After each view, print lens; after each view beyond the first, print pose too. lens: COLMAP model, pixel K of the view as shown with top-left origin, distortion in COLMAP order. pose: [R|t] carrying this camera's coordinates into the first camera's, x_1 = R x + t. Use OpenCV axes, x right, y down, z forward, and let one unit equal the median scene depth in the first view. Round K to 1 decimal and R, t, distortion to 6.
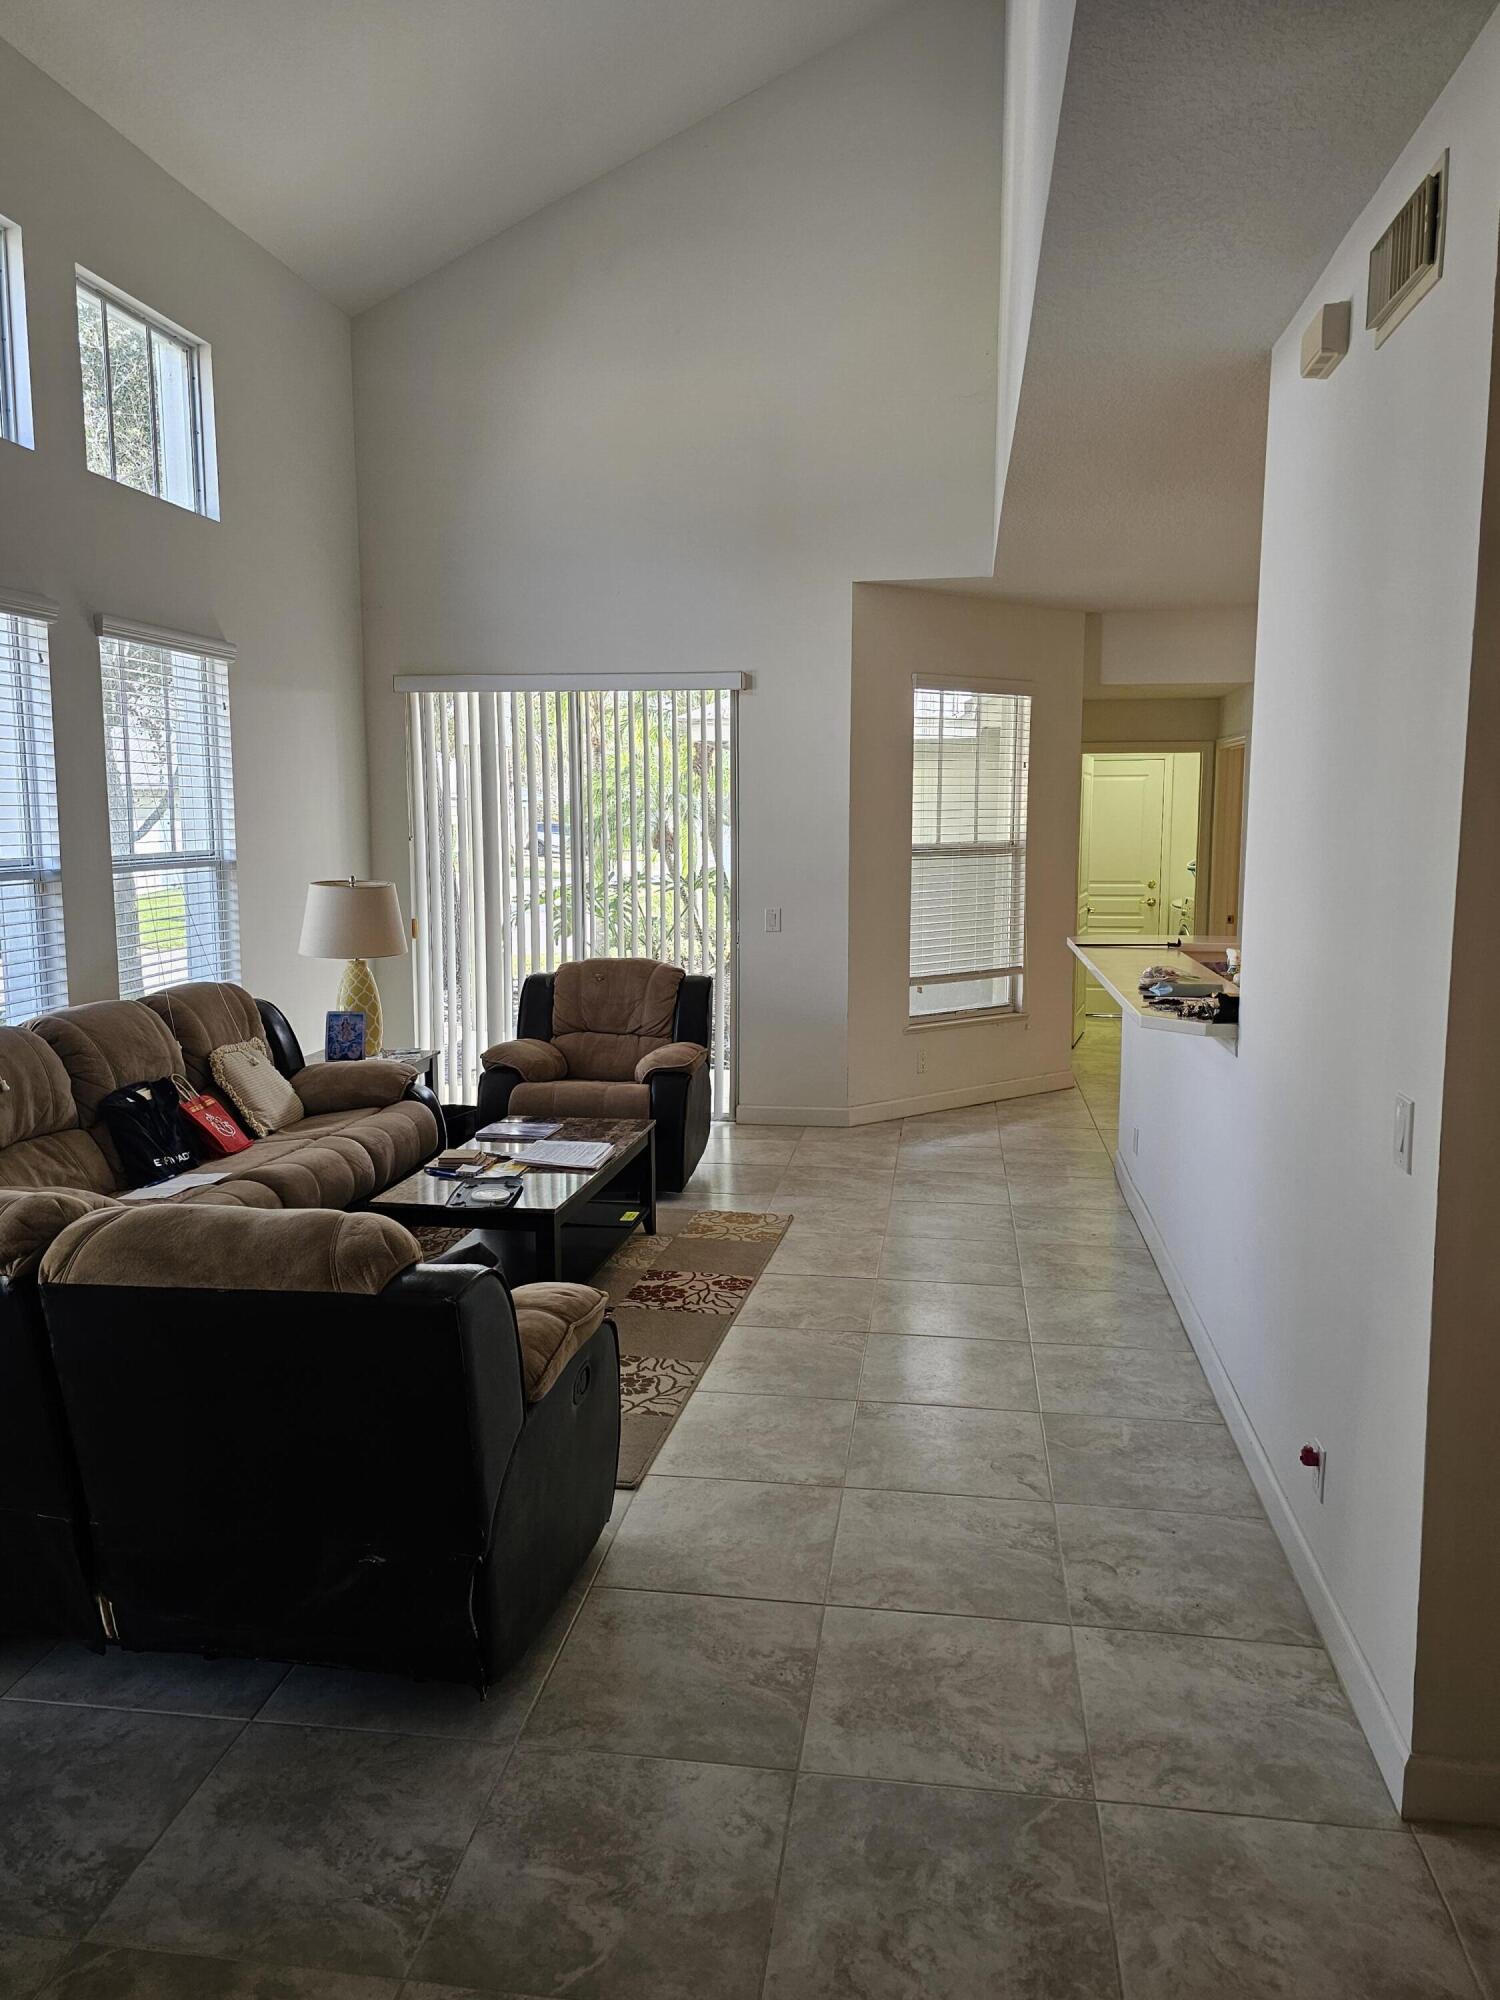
lens RADIAL K [[1372.8, 0, 759.8], [0, 1372.8, 975.5], [0, 0, 1]] dist [0.070216, -0.061591]
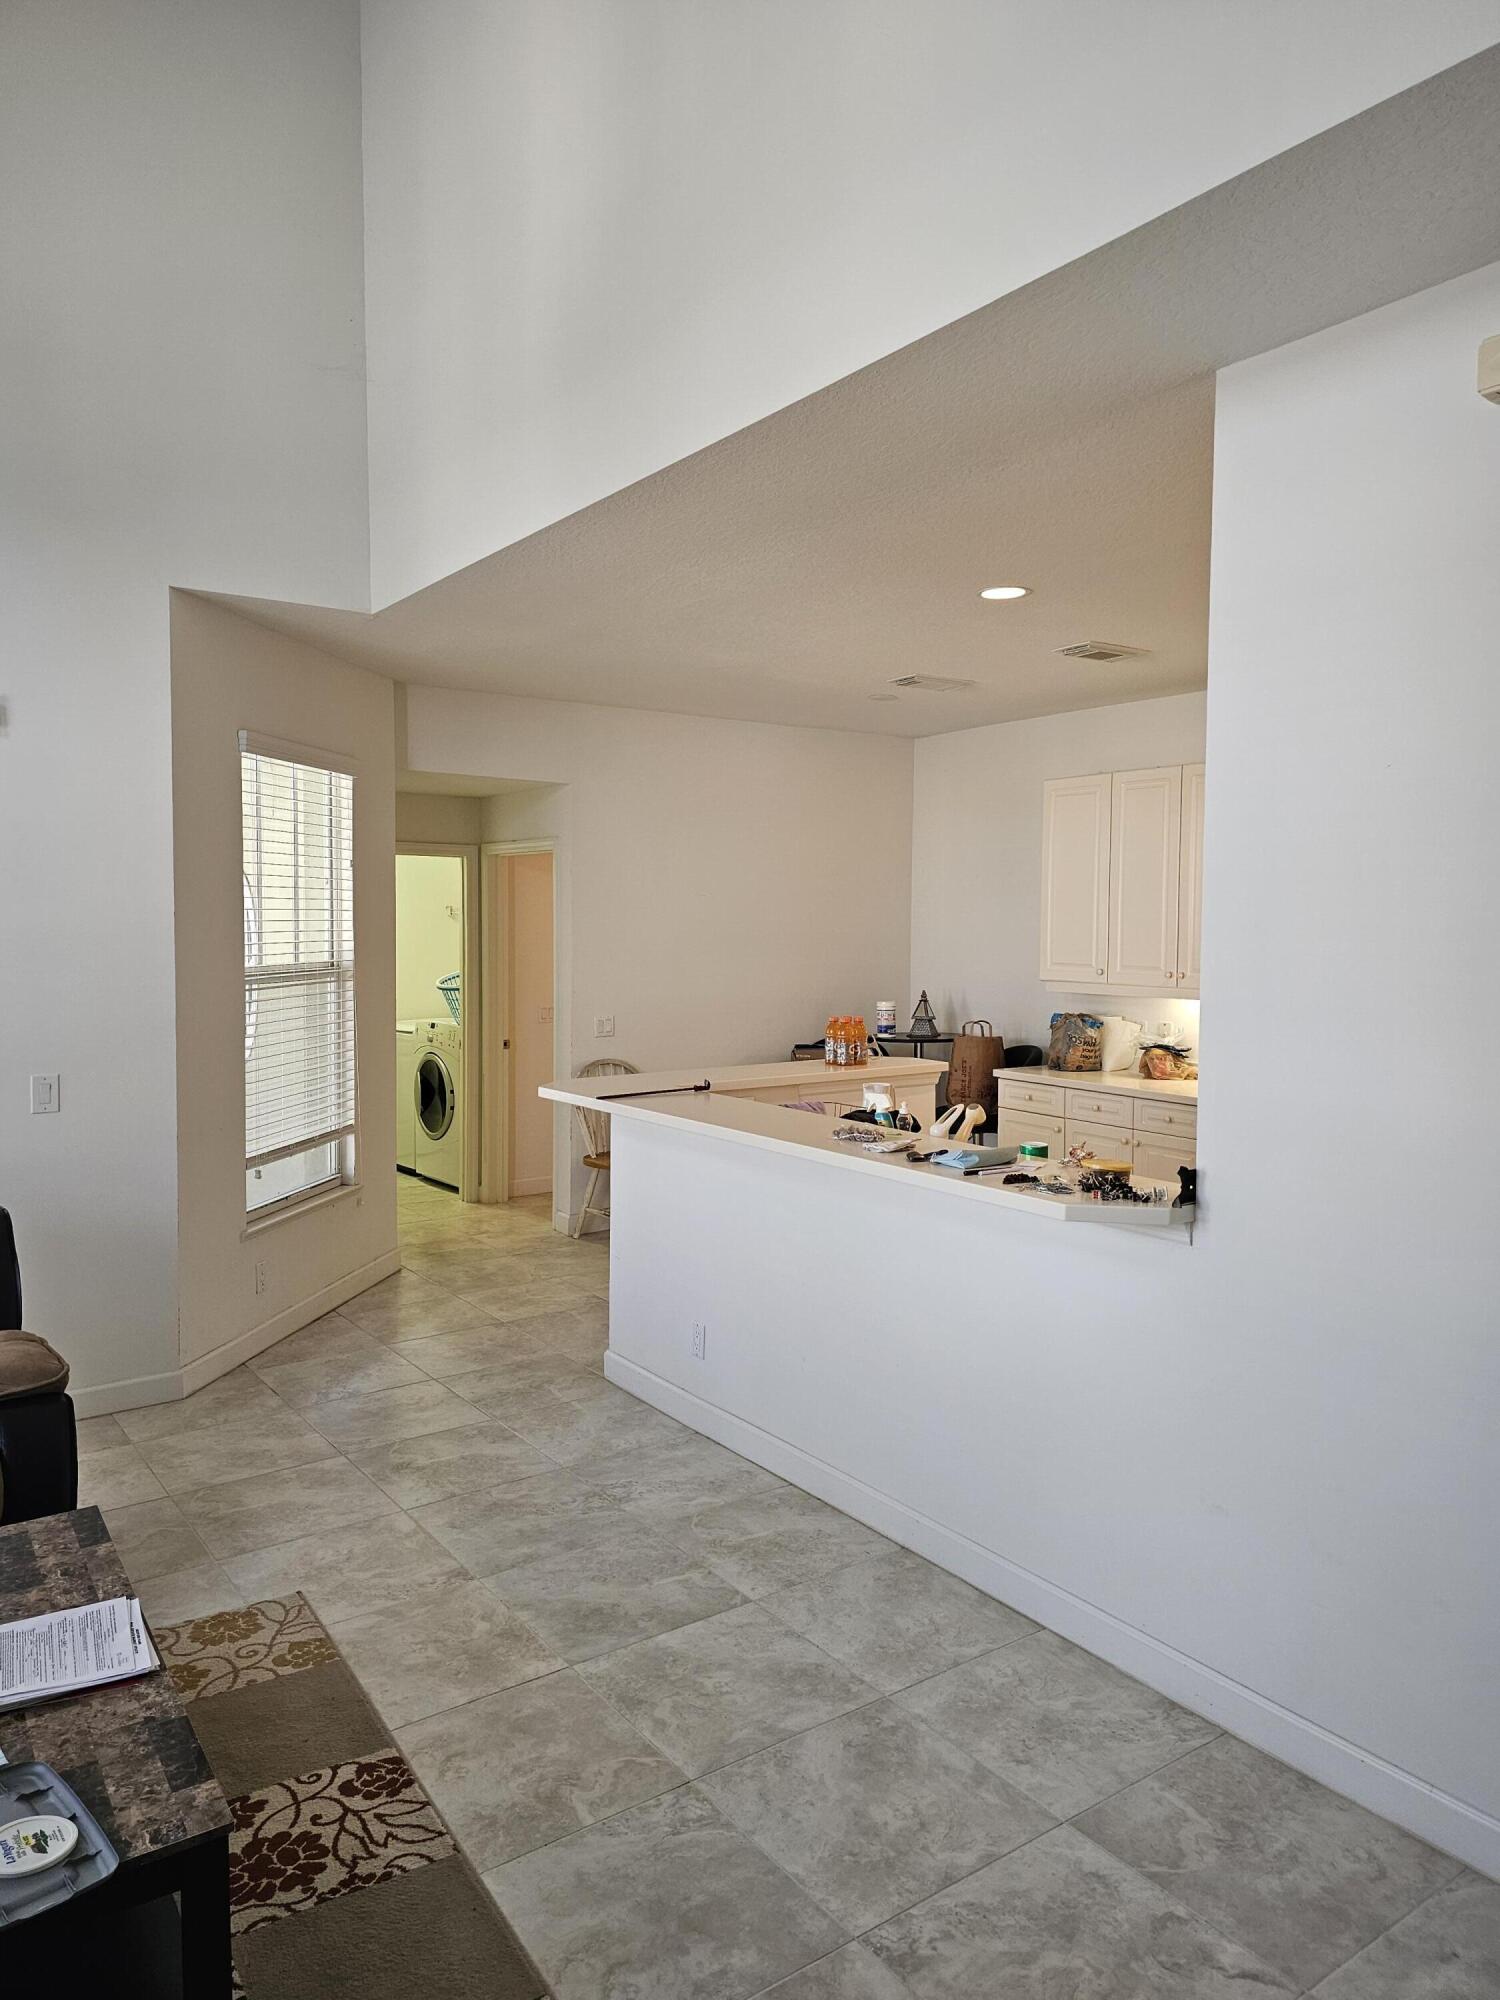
lens RADIAL K [[1371.2, 0, 778.4], [0, 1371.2, 969.4], [0, 0, 1]] dist [0.094914, -0.088757]
pose [[0.716559, -0.019172, 0.697263, -0.286323], [0.076883, 0.995702, -0.051633, -0.056165], [-0.693277, 0.090606, 0.714953, 0.452983]]
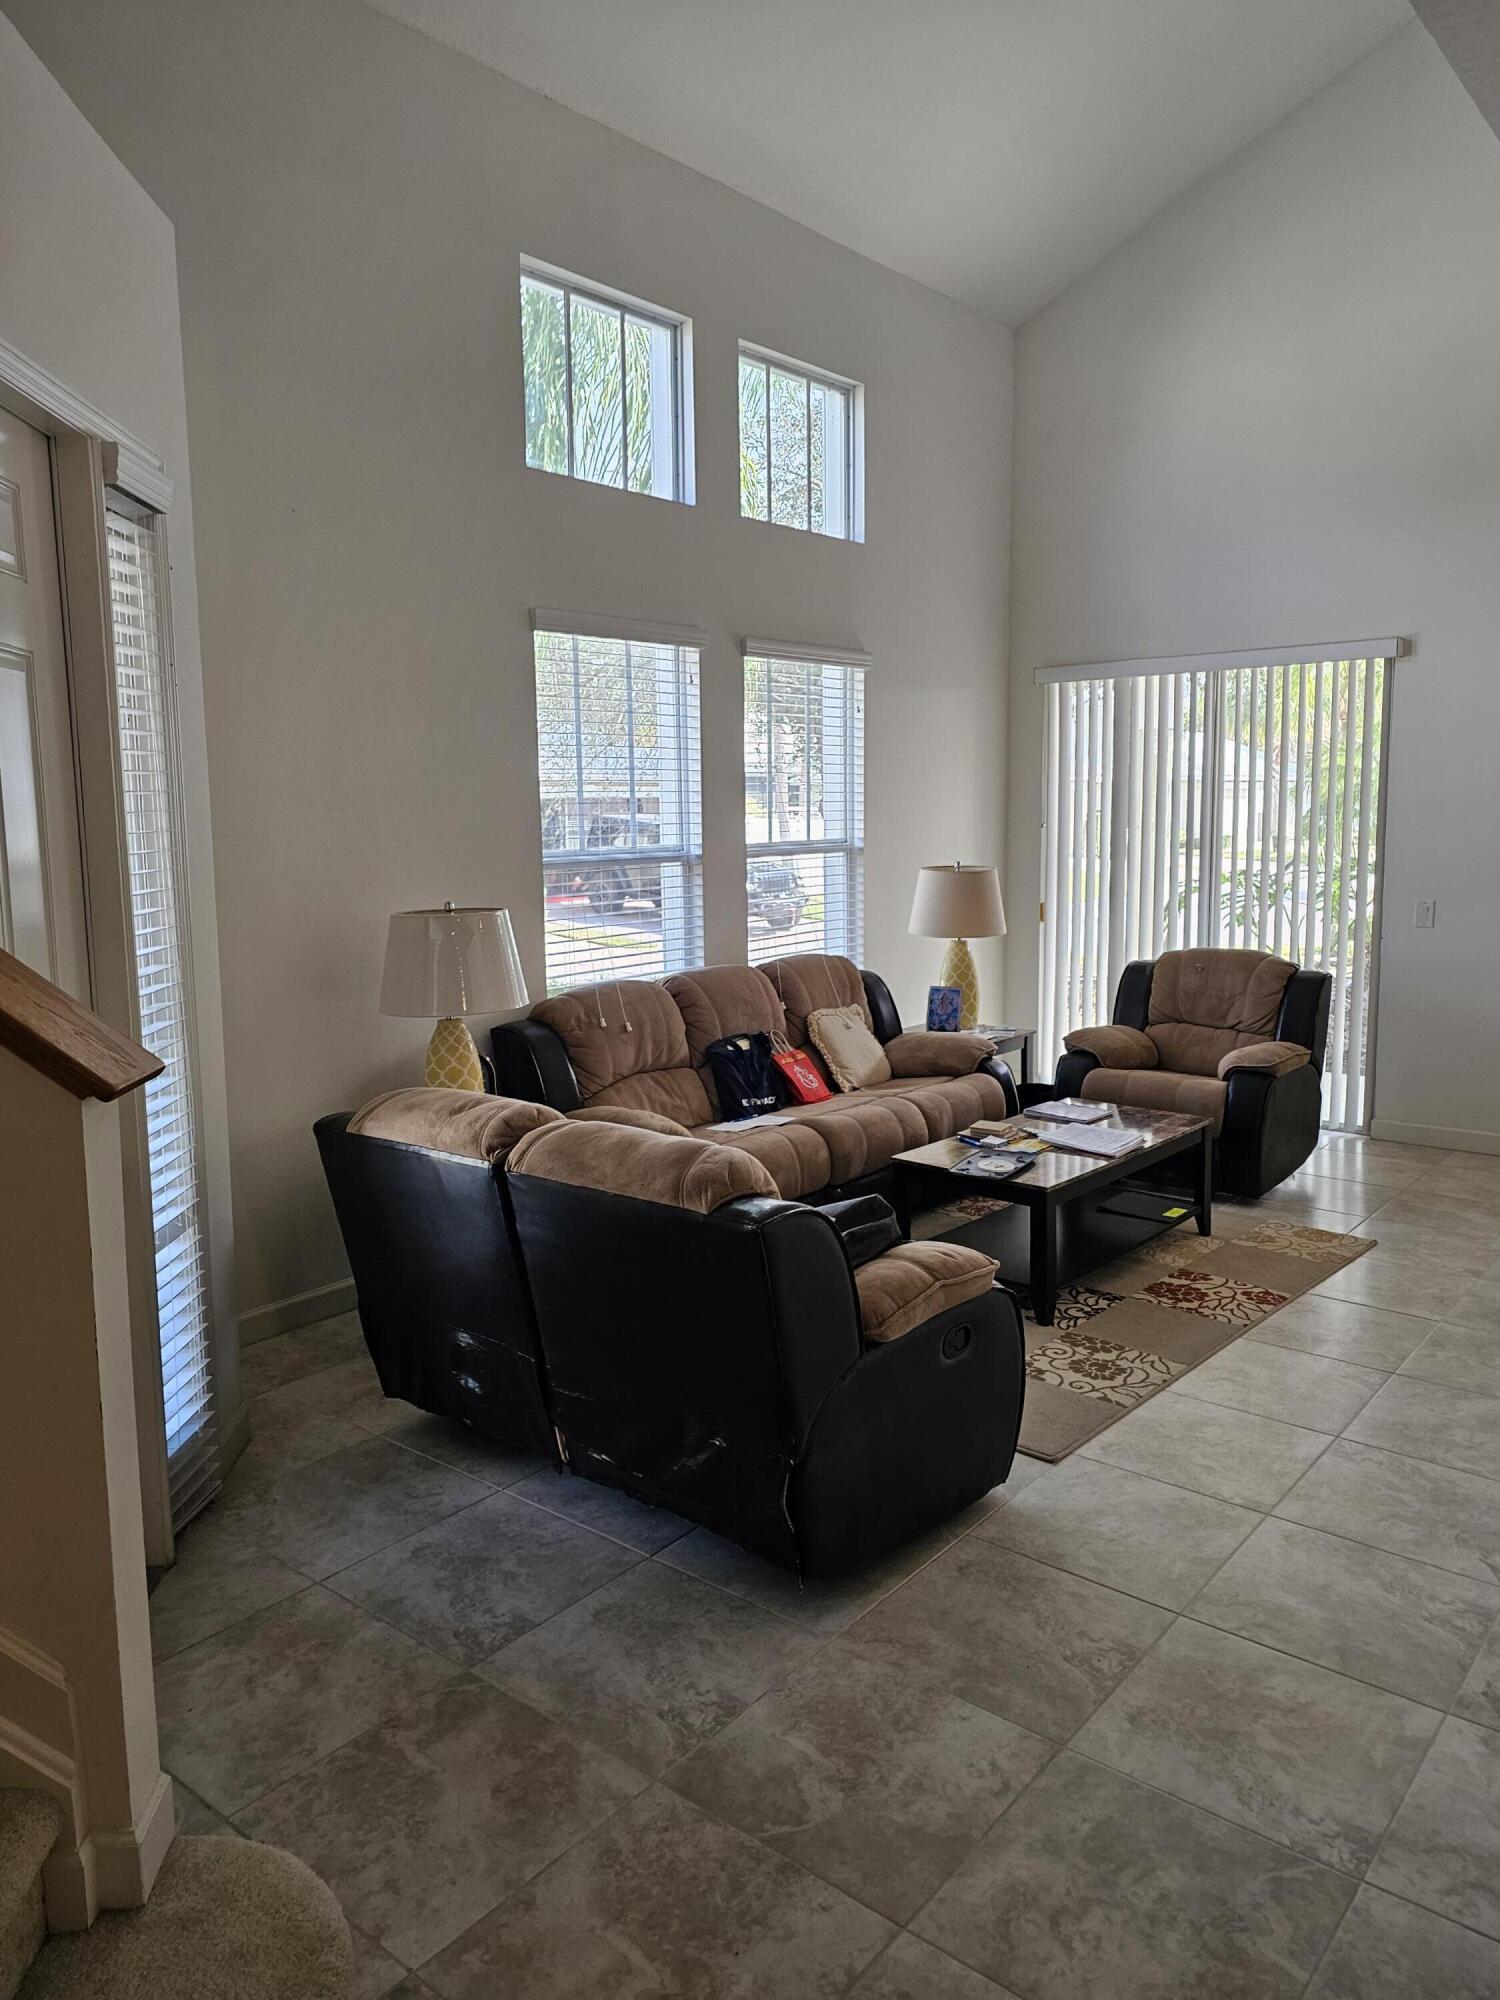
lens RADIAL K [[1390.9, 0, 789.2], [0, 1390.9, 969.1], [0, 0, 1]] dist [0.053869, -0.051485]
pose [[0.862211, 0.052933, -0.503776, 0.169849], [-0.050985, 0.998543, 0.017659, -0.000826], [0.503977, 0.010459, 0.863654, 0.004665]]
